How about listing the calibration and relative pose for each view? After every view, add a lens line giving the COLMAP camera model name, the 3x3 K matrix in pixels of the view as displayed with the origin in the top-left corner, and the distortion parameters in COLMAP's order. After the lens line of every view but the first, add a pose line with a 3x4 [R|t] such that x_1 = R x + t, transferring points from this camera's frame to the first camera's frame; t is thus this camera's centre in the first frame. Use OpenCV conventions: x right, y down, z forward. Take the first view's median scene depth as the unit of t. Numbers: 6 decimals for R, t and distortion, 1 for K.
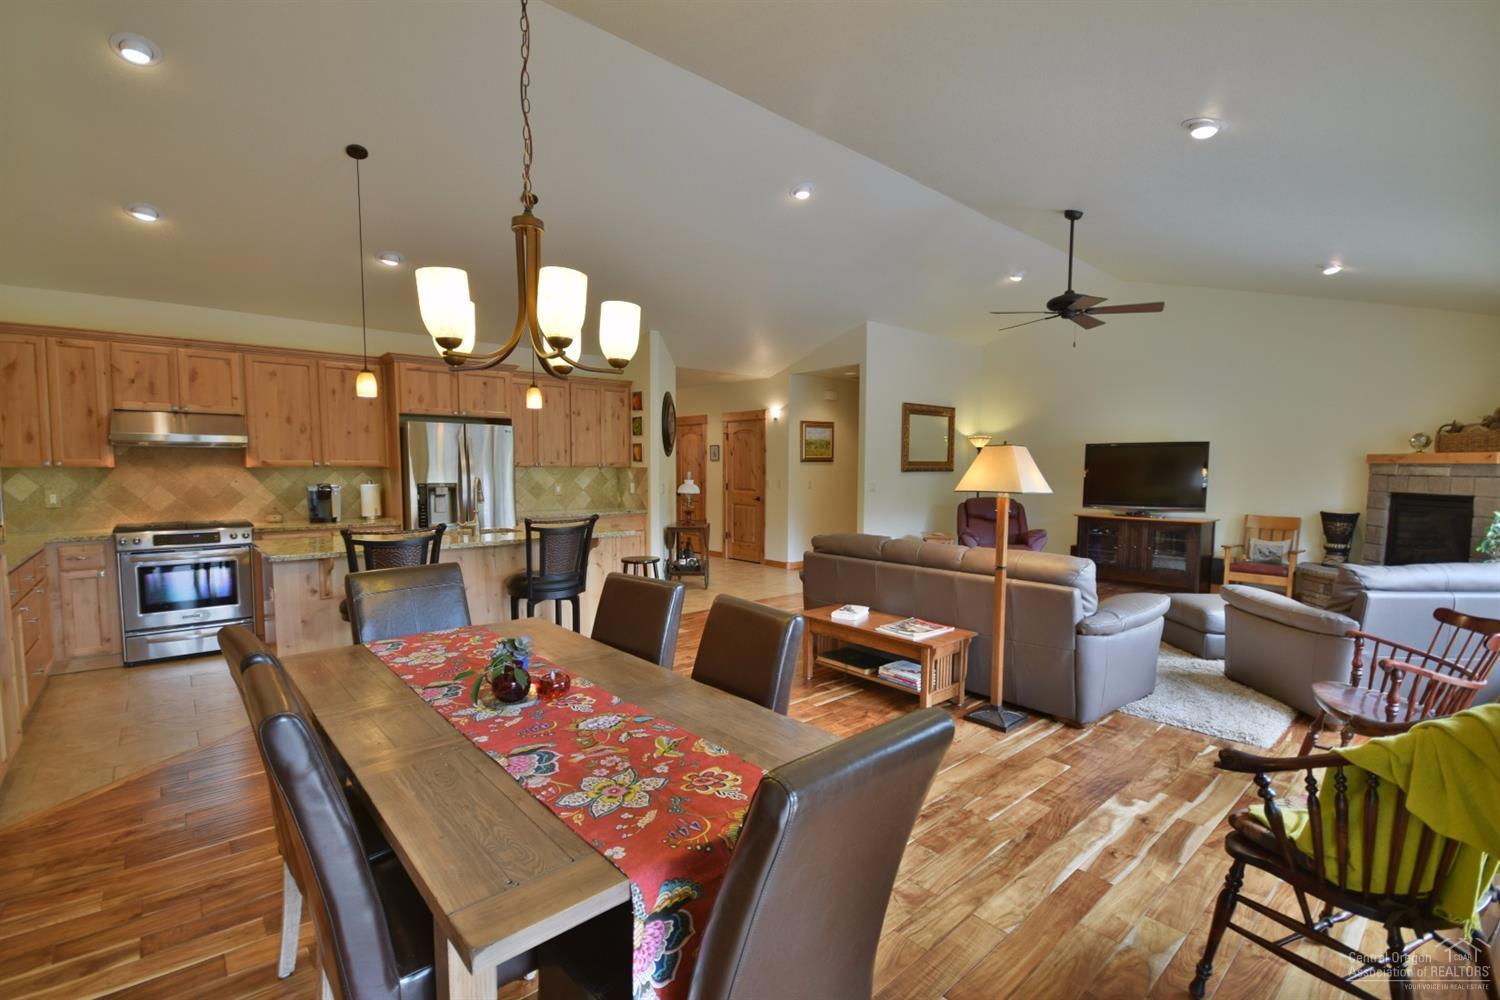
lens RADIAL K [[663.7, 0, 746.3], [0, 663.7, 511.5], [0, 0, 1]] dist [0.009417, -0.011410]
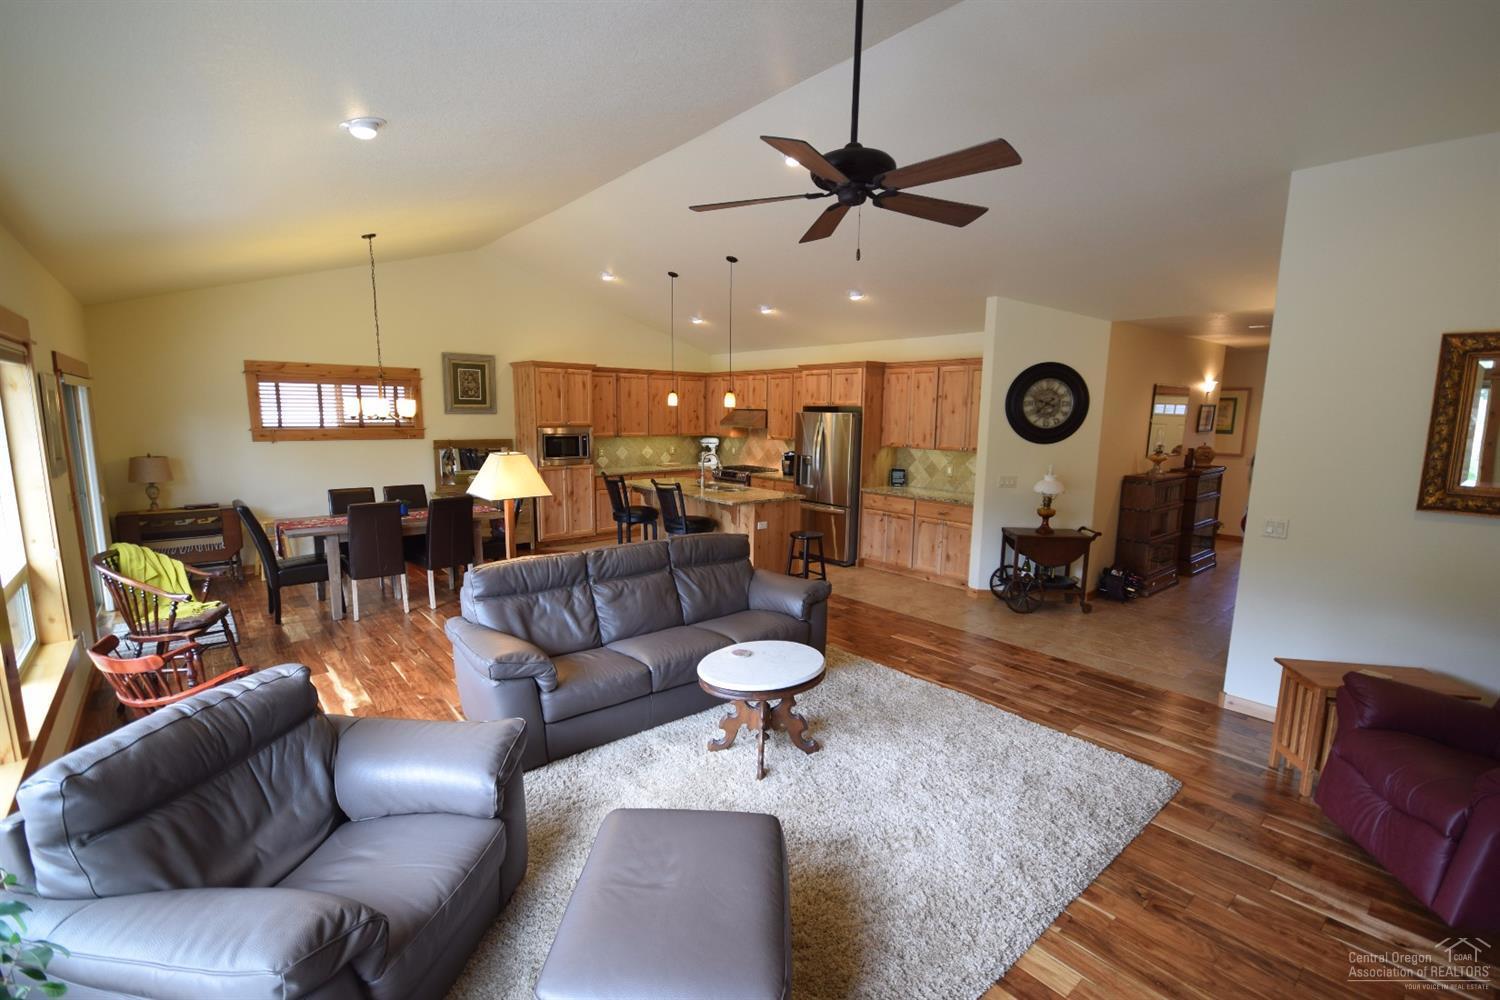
lens RADIAL K [[663.7, 0, 746.3], [0, 663.7, 511.5], [0, 0, 1]] dist [0.009417, -0.011410]
pose [[-0.019300, 0.147895, -0.988815, 0.993674], [-0.083225, 0.985329, 0.148998, -0.131099], [0.996344, 0.085170, -0.006709, 0.938953]]
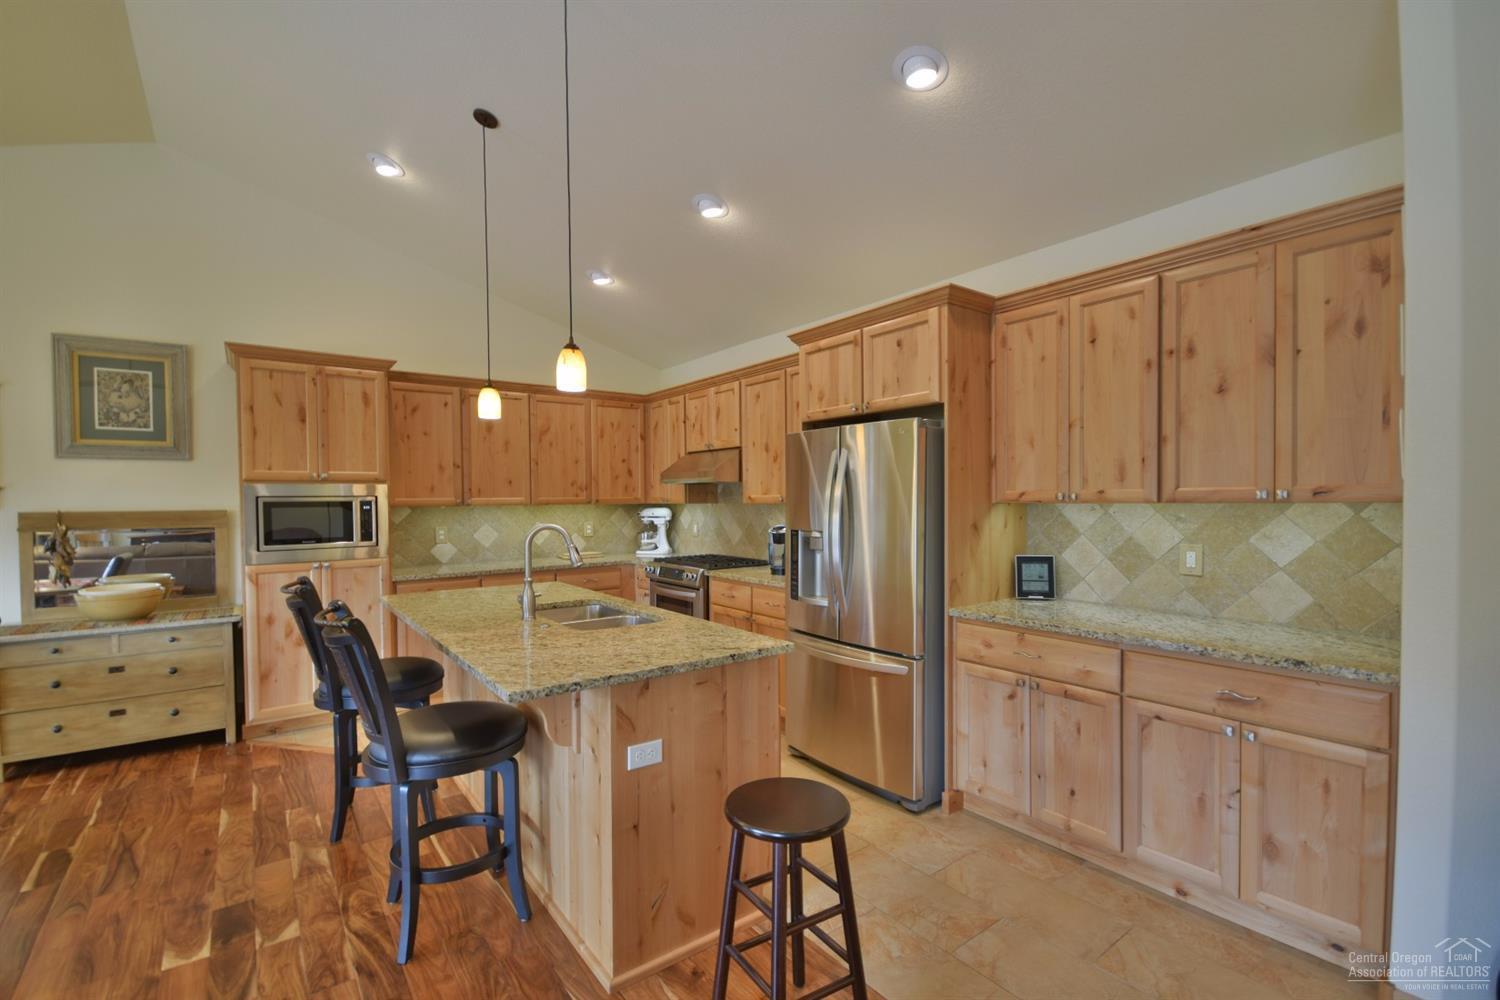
lens RADIAL K [[663.7, 0, 746.3], [0, 663.7, 511.5], [0, 0, 1]] dist [0.009417, -0.011410]
pose [[-0.075976, 0.014924, -0.996998, 0.153180], [-0.061967, 0.997885, 0.019660, -0.071106], [0.995182, 0.063275, -0.074891, 1.036636]]
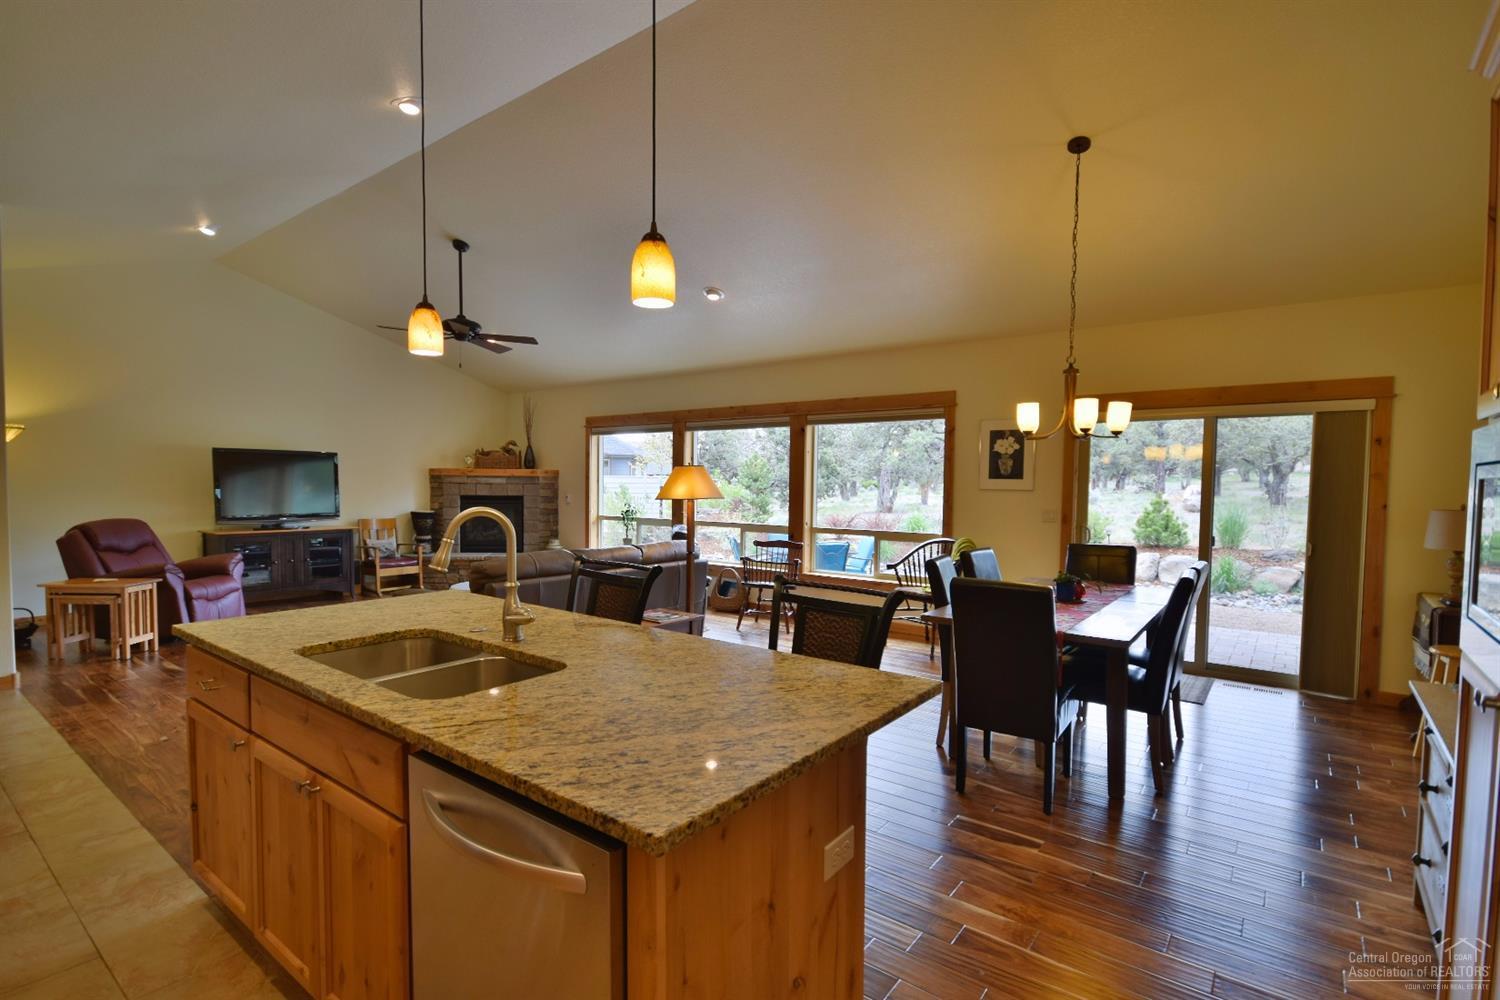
lens RADIAL K [[712.2, 0, 754.0], [0, 712.2, 511.0], [0, 0, 1]] dist [0.003748, 0.000353]
pose [[-0.198911, -0.045665, 0.978953, -0.748486], [0.055509, 0.996785, 0.057775, -0.055596], [-0.978444, 0.065833, -0.195737, 0.776723]]
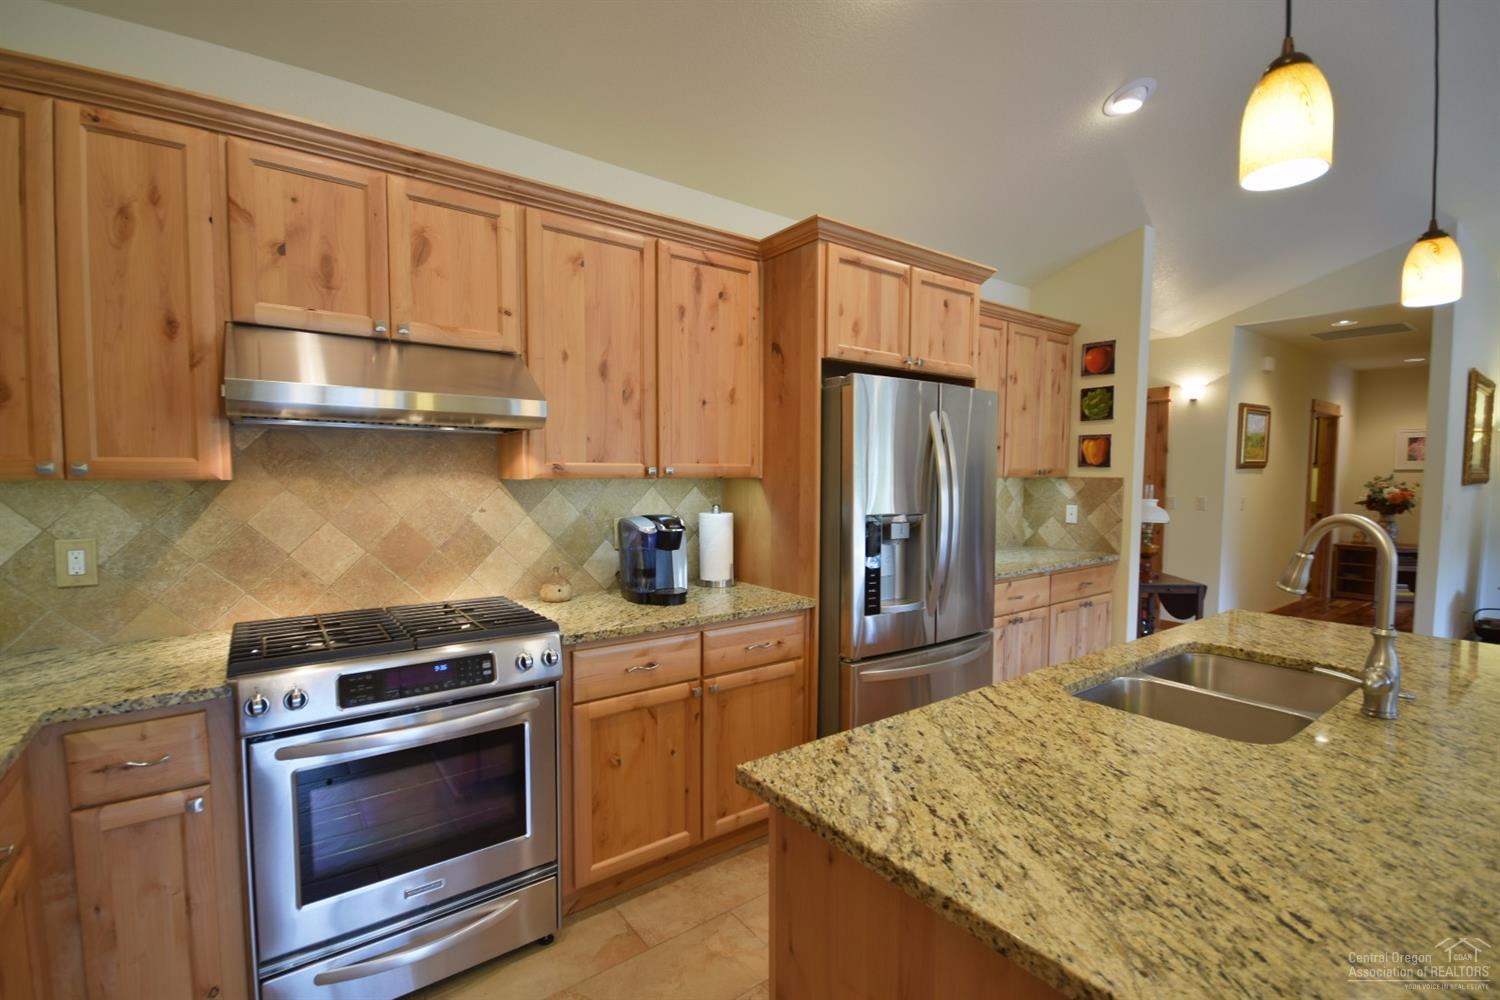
lens RADIAL K [[663.7, 0, 746.3], [0, 663.7, 511.5], [0, 0, 1]] dist [0.009417, -0.011410]
pose [[0.996658, 0.005075, -0.081526, -0.555751], [-0.006066, 0.999911, -0.011912, -0.040245], [0.081459, 0.012366, 0.996600, 0.570946]]
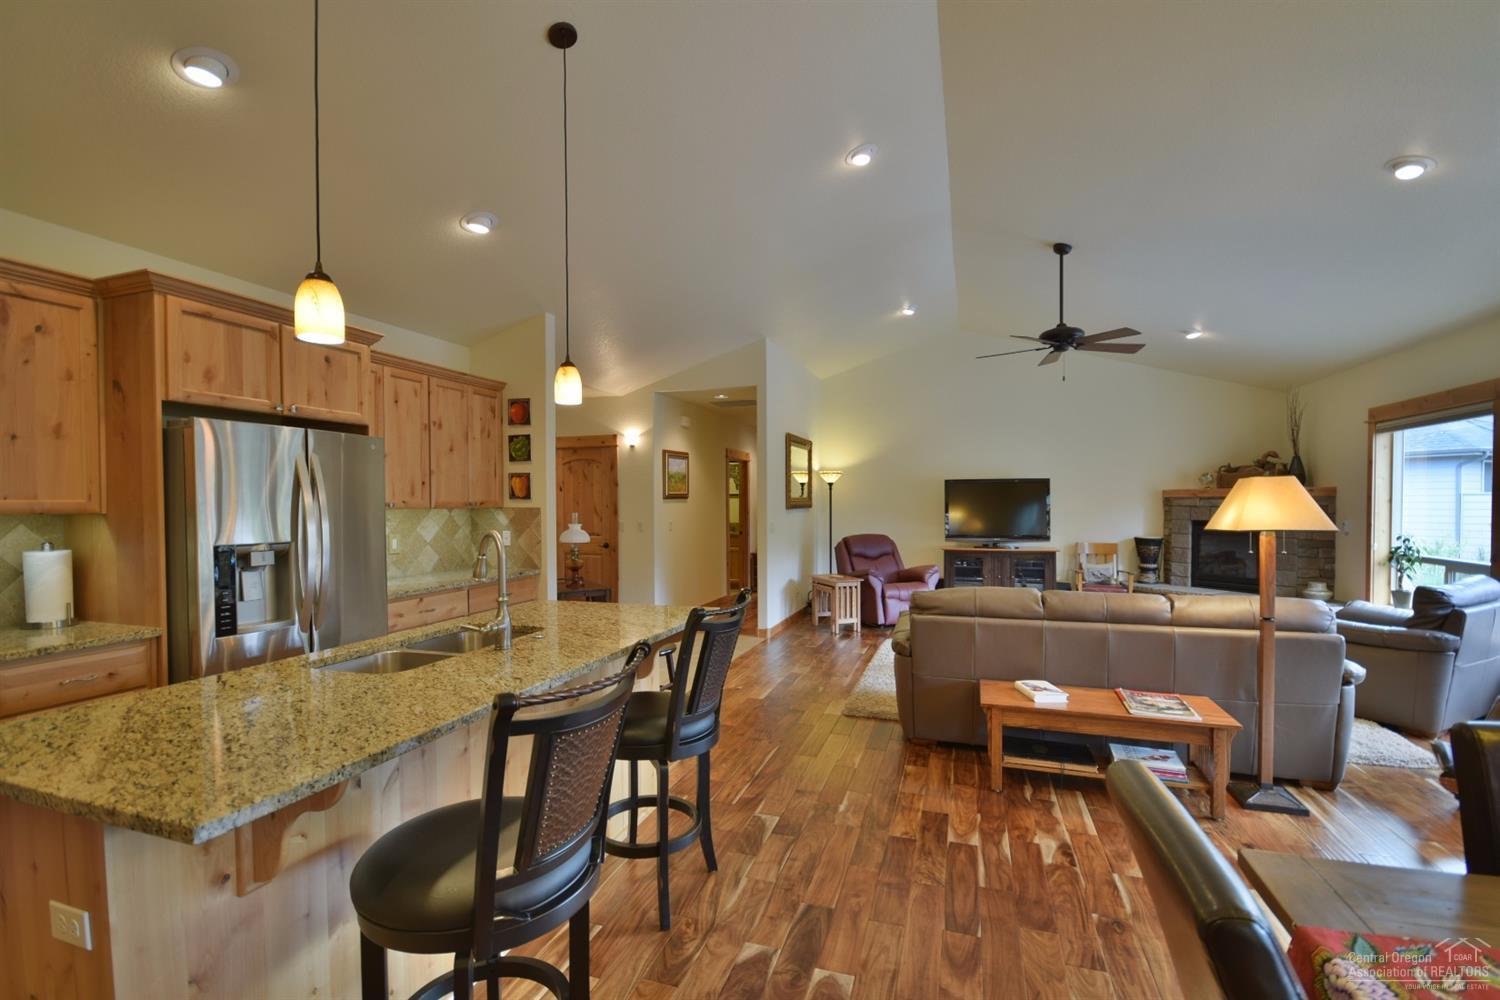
lens RADIAL K [[663.7, 0, 746.3], [0, 663.7, 511.5], [0, 0, 1]] dist [0.009417, -0.011410]
pose [[0.863361, -0.015151, 0.504359, -0.418329], [0.043689, 0.998040, -0.044806, -0.029551], [-0.502692, 0.060718, 0.862331, 0.397358]]
